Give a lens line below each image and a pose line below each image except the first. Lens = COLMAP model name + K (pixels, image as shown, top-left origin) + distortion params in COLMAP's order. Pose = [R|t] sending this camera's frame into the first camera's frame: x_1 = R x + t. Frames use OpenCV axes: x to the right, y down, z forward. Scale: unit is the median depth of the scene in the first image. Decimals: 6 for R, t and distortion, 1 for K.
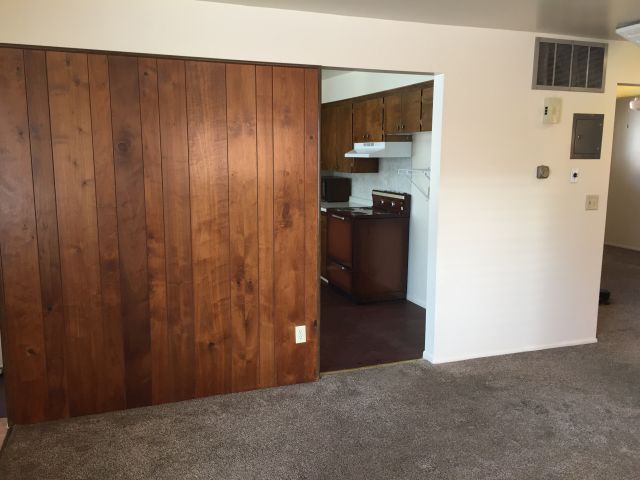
lens RADIAL K [[541.8, 0, 320.0], [0, 541.8, 240.0], [0, 0, 1]] dist [0.001215, -0.007529]
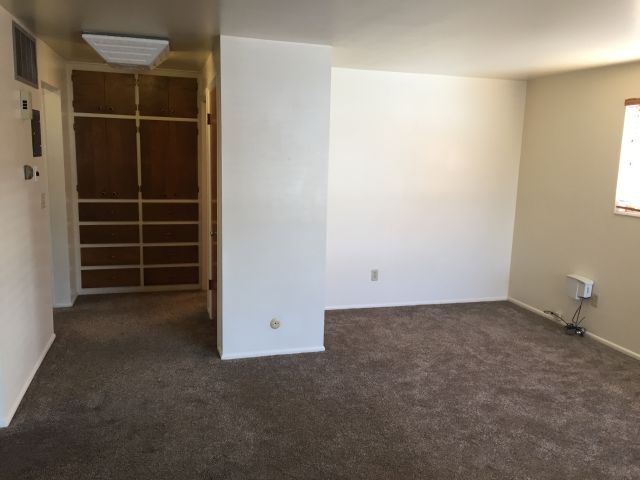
lens RADIAL K [[541.8, 0, 320.0], [0, 541.8, 240.0], [0, 0, 1]] dist [0.001215, -0.007529]
pose [[0.061093, -0.173937, 0.982860, -0.525562], [0.131520, 0.977516, 0.164816, -0.110850], [-0.989429, 0.119197, 0.082596, 0.503814]]
